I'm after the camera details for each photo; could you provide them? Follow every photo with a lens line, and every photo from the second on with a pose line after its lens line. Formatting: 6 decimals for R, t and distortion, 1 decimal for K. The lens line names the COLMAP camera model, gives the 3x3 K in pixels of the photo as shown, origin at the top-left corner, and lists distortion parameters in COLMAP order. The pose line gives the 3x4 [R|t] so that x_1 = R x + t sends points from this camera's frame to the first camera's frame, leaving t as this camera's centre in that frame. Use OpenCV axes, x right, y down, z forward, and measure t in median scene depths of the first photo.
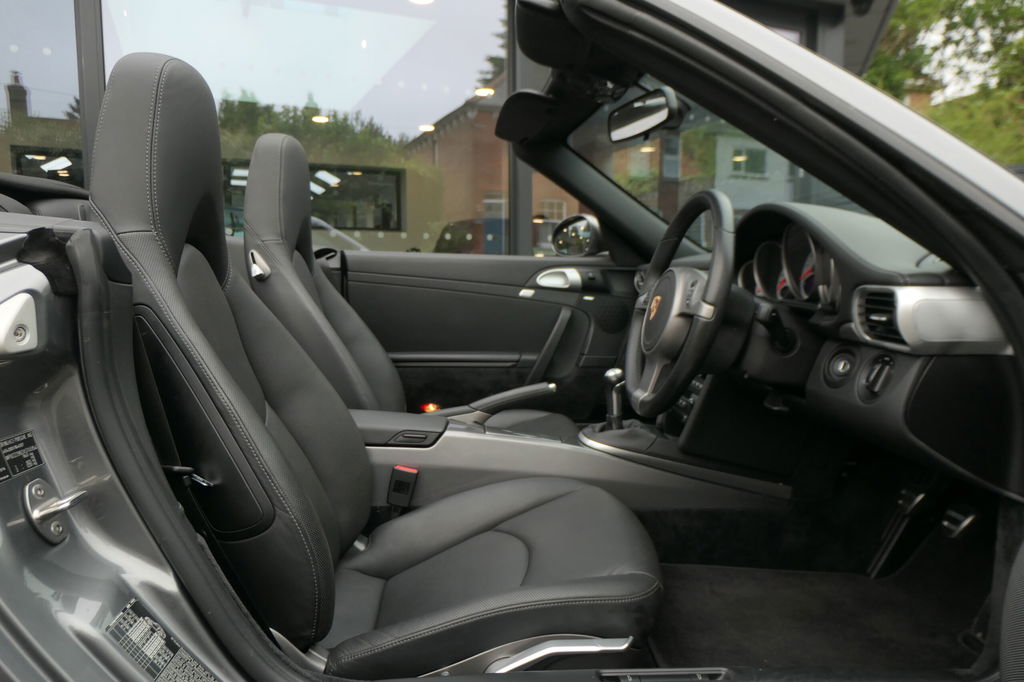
lens RADIAL K [[725.3, 0, 512.0], [0, 725.3, 341.0], [0, 0, 1]] dist [-0.011336, 0.005449]
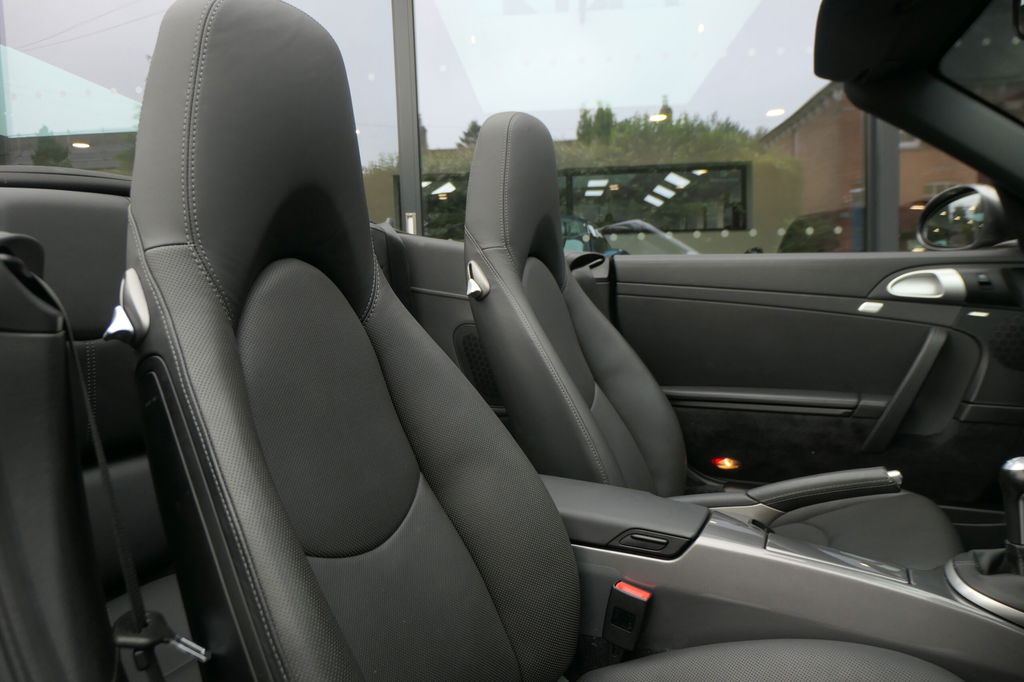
lens RADIAL K [[725.3, 0, 512.0], [0, 725.3, 341.0], [0, 0, 1]] dist [-0.011336, 0.005449]
pose [[0.885757, 0.010945, -0.464021, 0.037161], [-0.013241, 0.999911, -0.001692, -0.028841], [0.463961, 0.007643, 0.885823, 0.245293]]
